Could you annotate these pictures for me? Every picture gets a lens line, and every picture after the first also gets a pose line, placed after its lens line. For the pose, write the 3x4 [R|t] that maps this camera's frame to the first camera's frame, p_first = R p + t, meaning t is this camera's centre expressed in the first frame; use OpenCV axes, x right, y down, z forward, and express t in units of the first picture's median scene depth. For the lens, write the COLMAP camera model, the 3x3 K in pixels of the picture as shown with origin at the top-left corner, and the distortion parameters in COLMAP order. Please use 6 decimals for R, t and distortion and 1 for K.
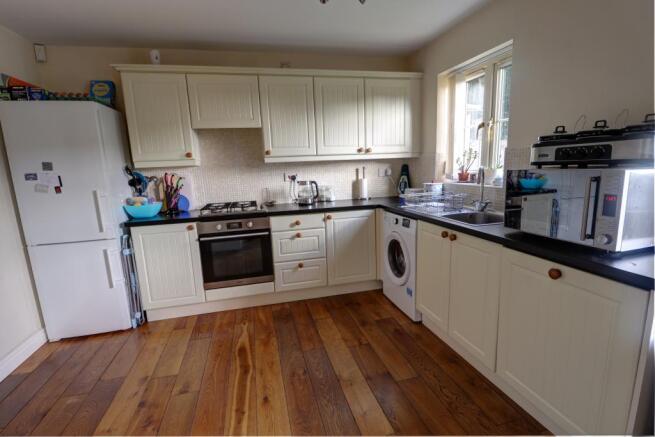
lens RADIAL K [[302.4, 0, 328.3], [0, 302.4, 216.2], [0, 0, 1]] dist [0.000336, -0.013032]
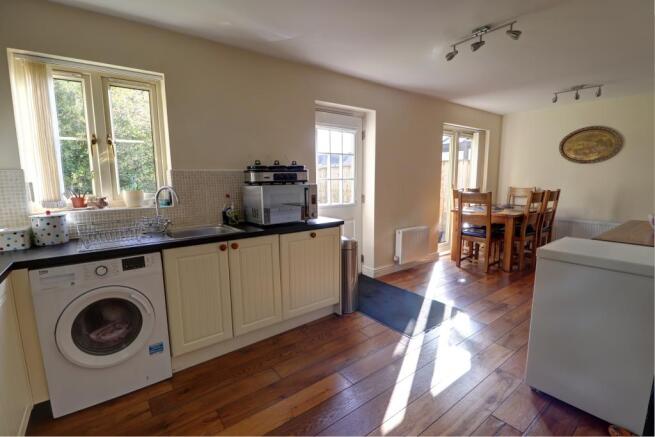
lens RADIAL K [[302.4, 0, 328.3], [0, 302.4, 216.2], [0, 0, 1]] dist [0.000336, -0.013032]
pose [[-0.391311, -0.076130, 0.917104, -0.509363], [0.179352, 0.971154, 0.157142, -0.103763], [-0.902612, 0.225976, -0.366369, 0.717242]]
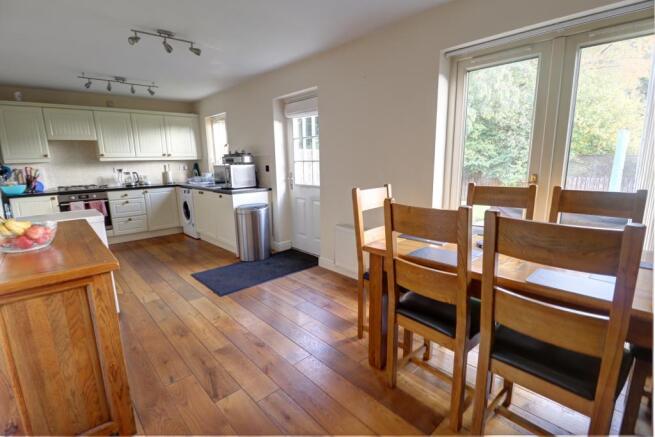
lens RADIAL K [[302.4, 0, 328.3], [0, 302.4, 216.2], [0, 0, 1]] dist [0.000336, -0.013032]
pose [[0.874400, -0.068775, 0.480307, 0.077414], [0.066701, 0.997543, 0.021409, 0.184694], [-0.480600, 0.013317, 0.876839, -1.112110]]
